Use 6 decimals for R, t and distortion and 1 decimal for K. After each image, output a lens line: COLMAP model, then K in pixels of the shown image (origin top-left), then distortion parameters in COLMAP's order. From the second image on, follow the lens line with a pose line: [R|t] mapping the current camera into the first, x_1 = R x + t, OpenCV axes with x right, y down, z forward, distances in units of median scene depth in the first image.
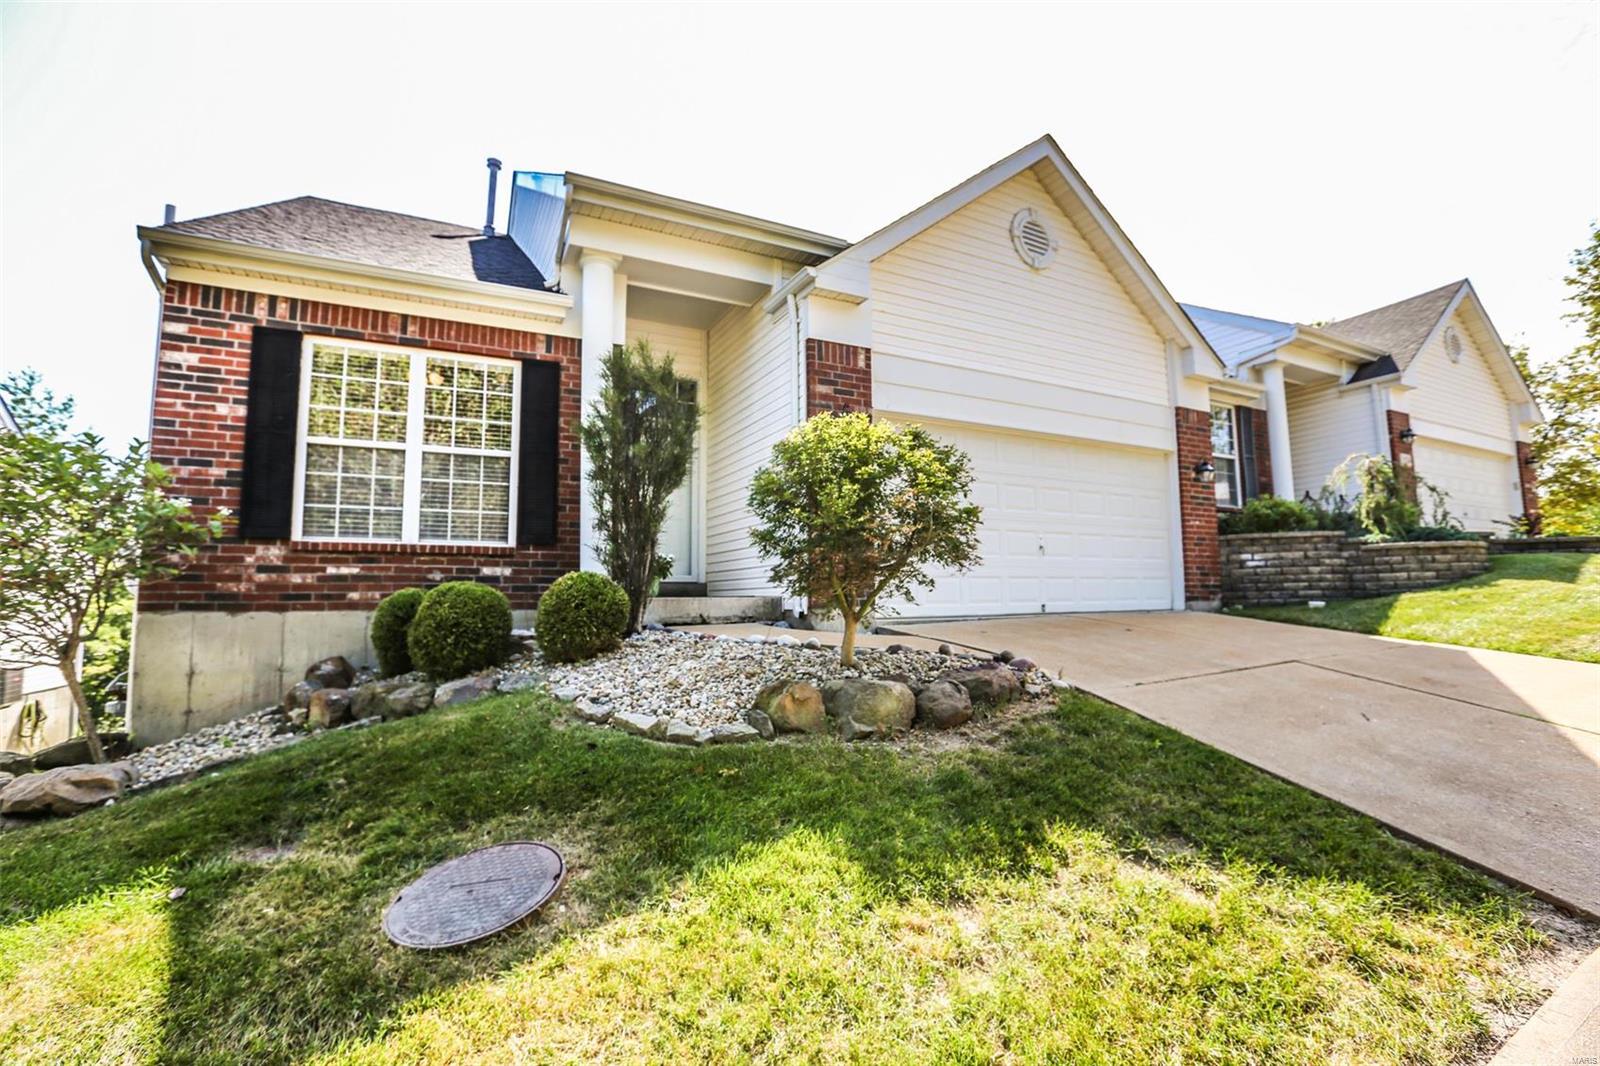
lens RADIAL K [[726.9, 0, 797.9], [0, 726.9, 537.8], [0, 0, 1]] dist [-0.042214, 0.011465]
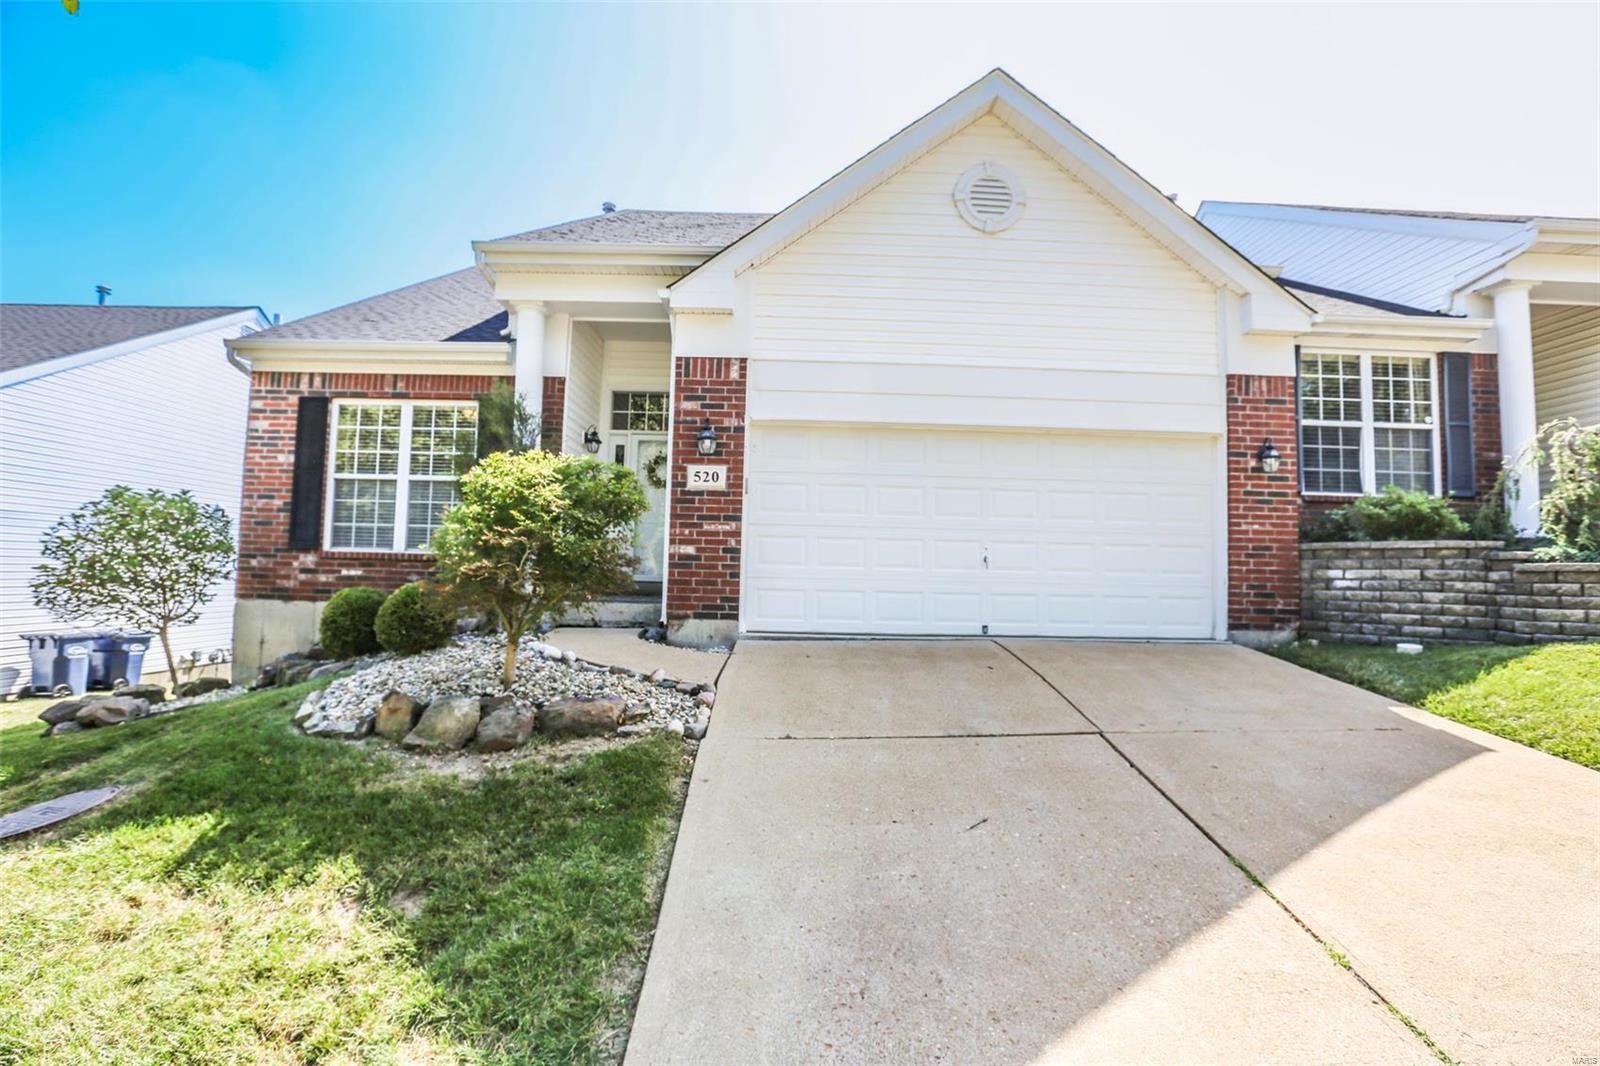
lens RADIAL K [[726.9, 0, 790.3], [0, 726.9, 537.3], [0, 0, 1]] dist [-0.042214, 0.011465]
pose [[0.892948, 0.008449, -0.450080, 0.623718], [0.007072, 0.999437, 0.032793, -0.051903], [0.450104, -0.032465, 0.892386, 0.146865]]
